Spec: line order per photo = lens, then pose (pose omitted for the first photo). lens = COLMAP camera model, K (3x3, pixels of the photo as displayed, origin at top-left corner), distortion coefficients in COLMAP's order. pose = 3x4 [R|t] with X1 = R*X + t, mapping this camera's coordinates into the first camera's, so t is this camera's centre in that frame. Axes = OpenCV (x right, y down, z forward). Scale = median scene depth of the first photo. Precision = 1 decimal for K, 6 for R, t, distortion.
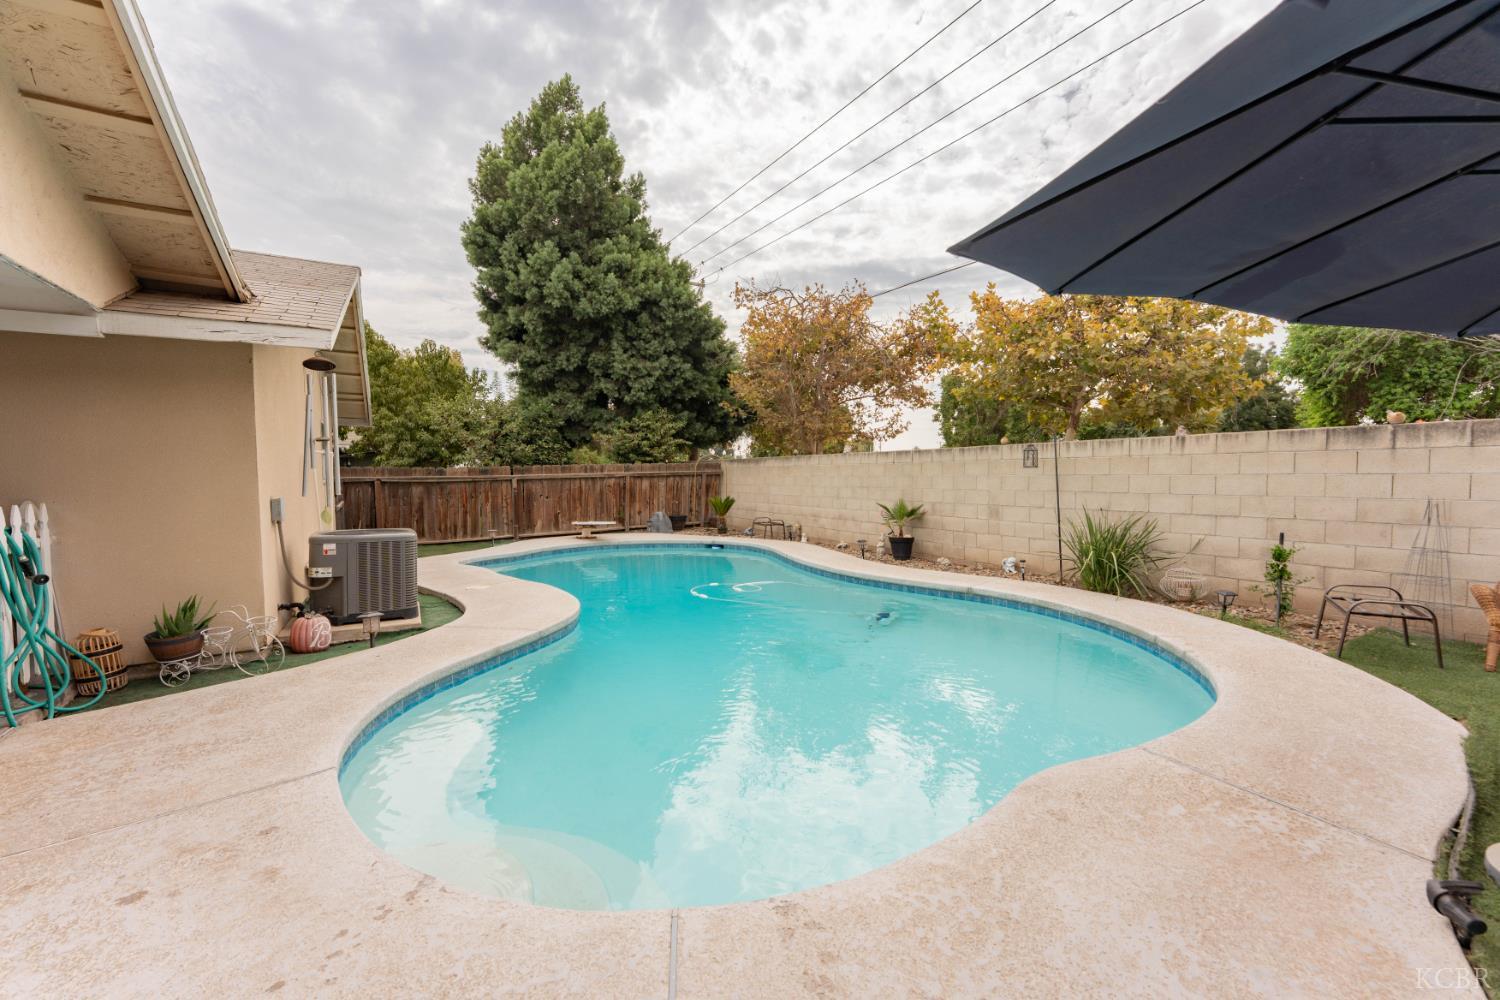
lens RADIAL K [[615.4, 0, 742.4], [0, 615.4, 500.3], [0, 0, 1]] dist [0.001044, 0.000171]
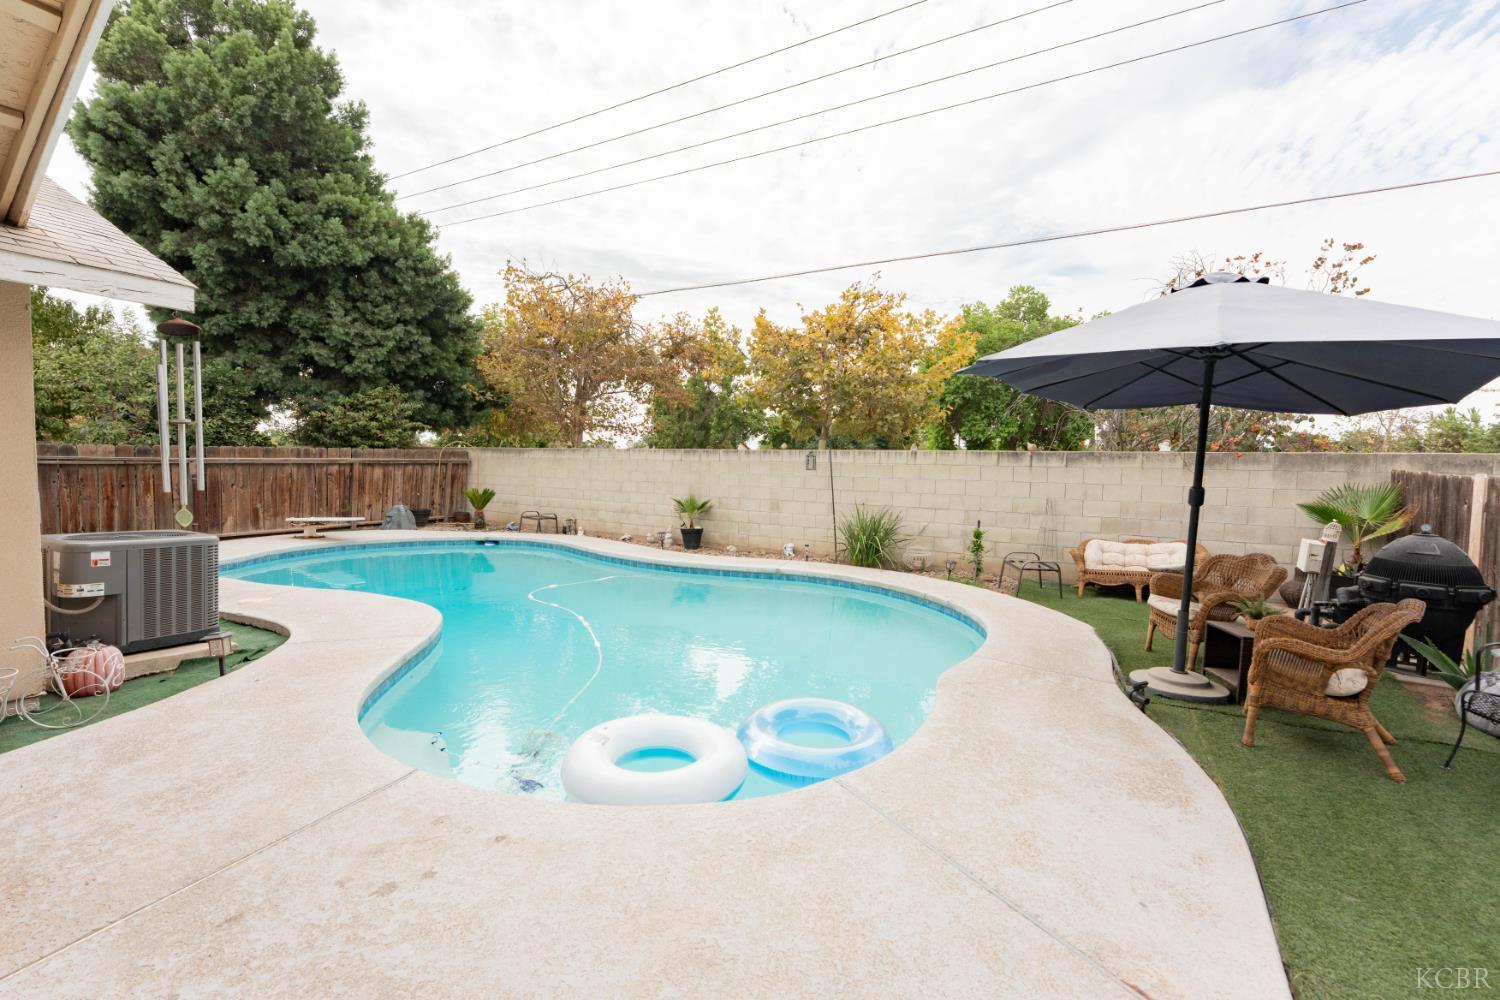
lens RADIAL K [[645.0, 0, 750.8], [0, 645.0, 499.7], [0, 0, 1]] dist [-0.001443, -0.000861]
pose [[0.868489, 0.001713, 0.495705, -0.171057], [-0.008855, 0.999888, 0.012058, -0.004914], [-0.495629, -0.014862, 0.868407, -0.040445]]
